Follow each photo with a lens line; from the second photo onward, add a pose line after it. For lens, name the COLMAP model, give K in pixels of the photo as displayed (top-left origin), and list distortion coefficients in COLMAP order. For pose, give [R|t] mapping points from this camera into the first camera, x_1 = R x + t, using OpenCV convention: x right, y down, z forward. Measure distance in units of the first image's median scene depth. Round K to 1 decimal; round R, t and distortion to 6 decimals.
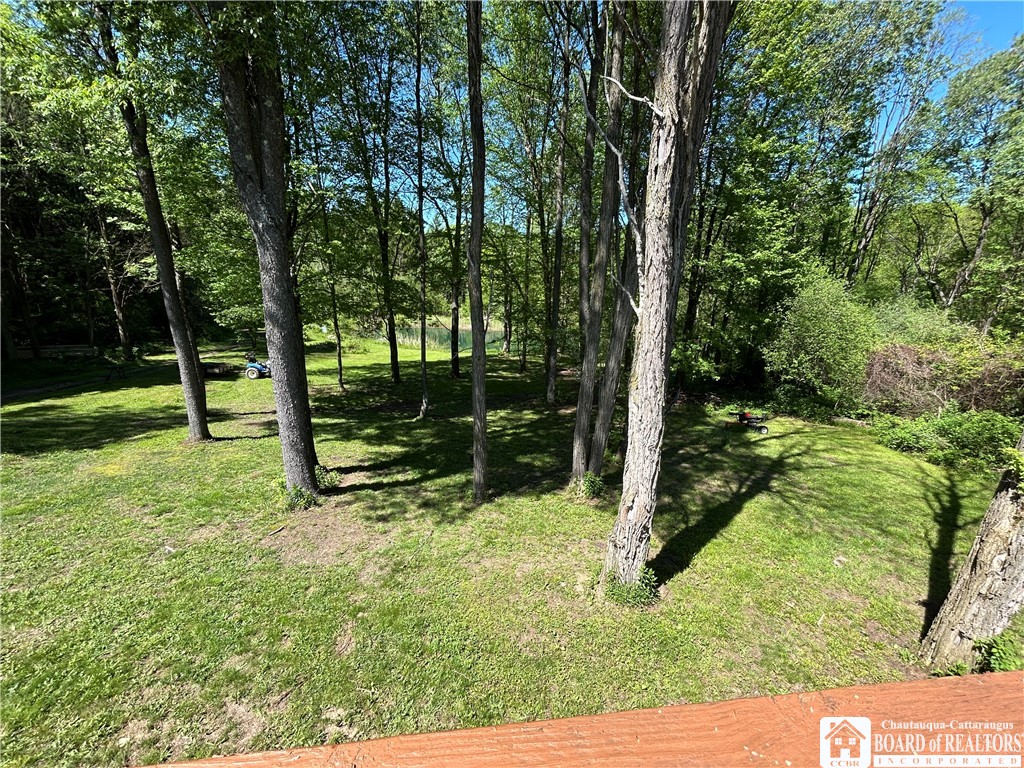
lens RADIAL K [[412.3, 0, 511.8], [0, 412.3, 384.2], [0, 0, 1]] dist [-0.000850, -0.000057]
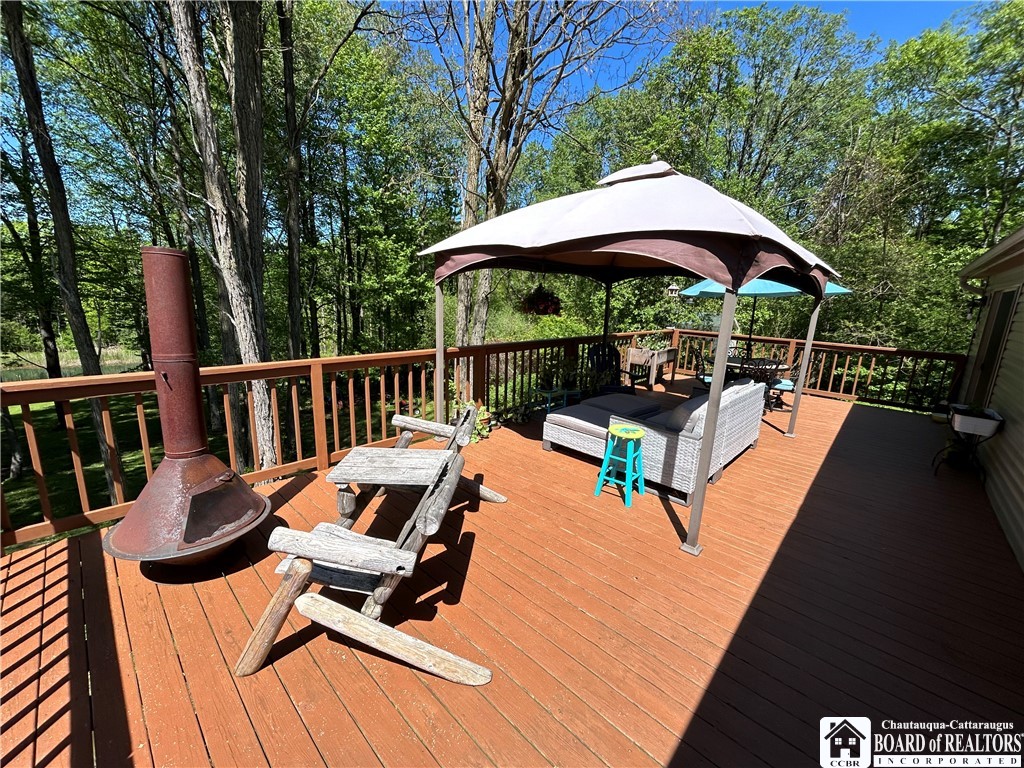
lens RADIAL K [[412.3, 0, 512.2], [0, 412.3, 383.0], [0, 0, 1]] dist [-0.000850, -0.000057]
pose [[0.756077, -0.148835, 0.637335, 0.023340], [0.171763, 0.984790, 0.026211, 0.040460], [-0.631542, 0.089653, 0.770141, -0.198772]]
